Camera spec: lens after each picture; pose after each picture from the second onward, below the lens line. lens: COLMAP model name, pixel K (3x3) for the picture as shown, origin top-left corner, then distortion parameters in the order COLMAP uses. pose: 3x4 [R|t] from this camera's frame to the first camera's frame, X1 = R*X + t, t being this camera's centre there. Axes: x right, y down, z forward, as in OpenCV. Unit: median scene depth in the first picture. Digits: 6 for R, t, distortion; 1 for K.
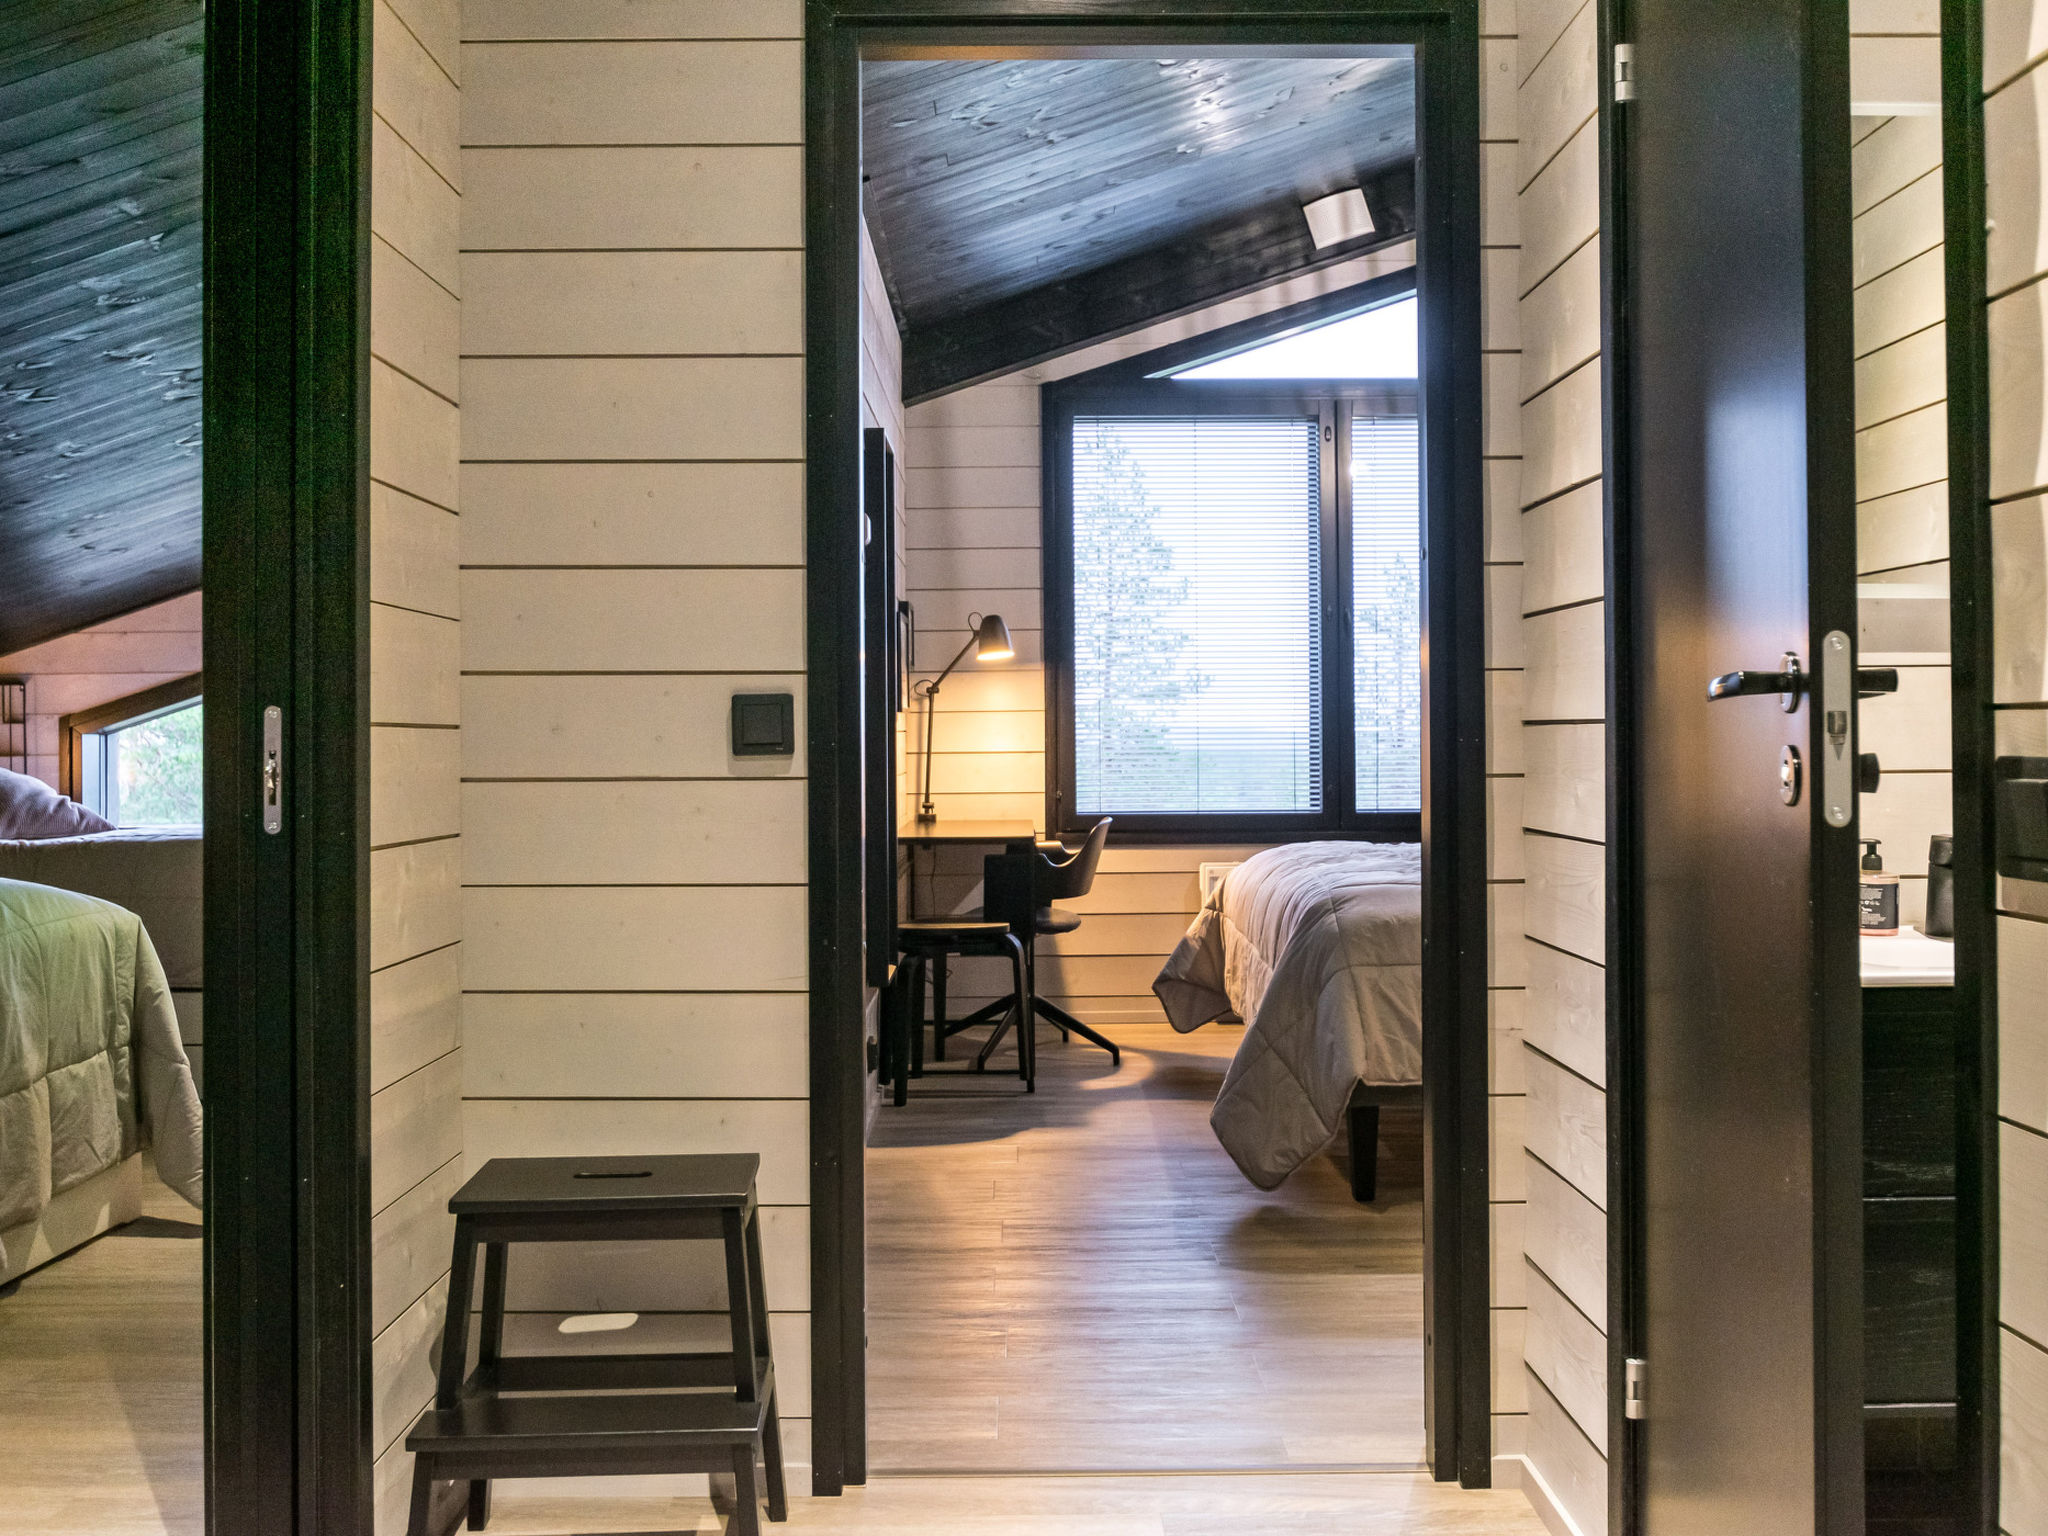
lens RADIAL K [[1610.8, 0, 1024.6], [0, 1610.8, 759.8], [0, 0, 1]] dist [0.000450, 0.000034]
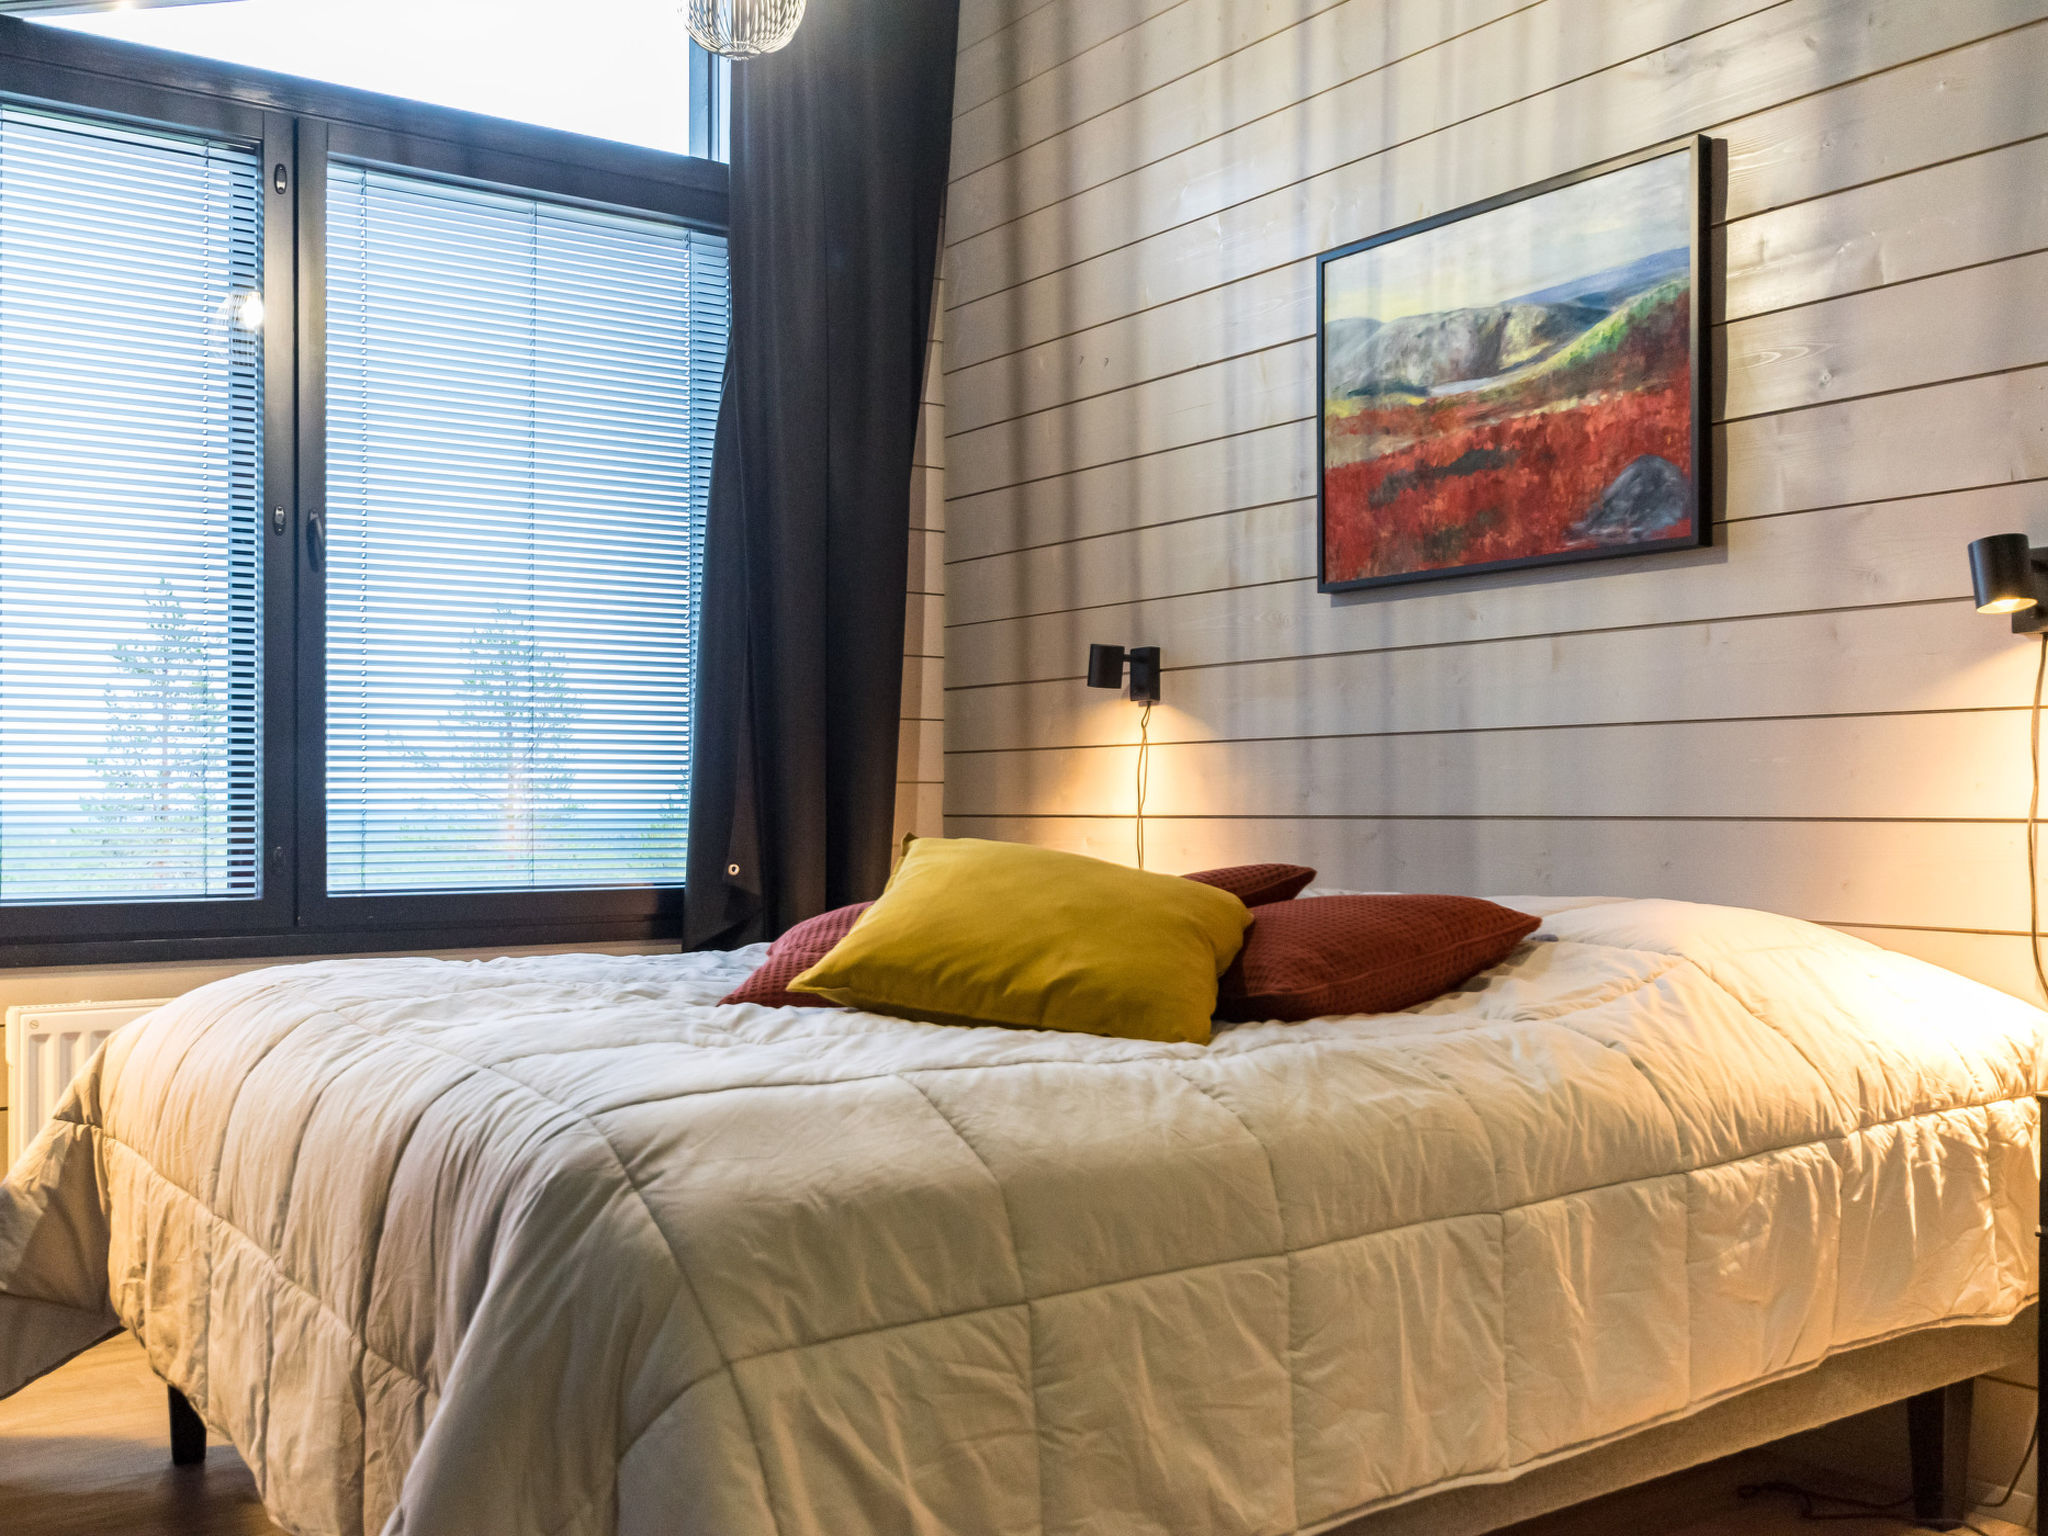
lens RADIAL K [[2131.4, 0, 1022.9], [0, 2131.4, 771.5], [0, 0, 1]] dist [0.016959, 0.000000]
pose [[0.831139, 0.011186, 0.555952, 0.004448], [0.002330, 0.999719, -0.023597, 0.010626], [-0.556060, 0.020908, 0.830879, 0.369330]]
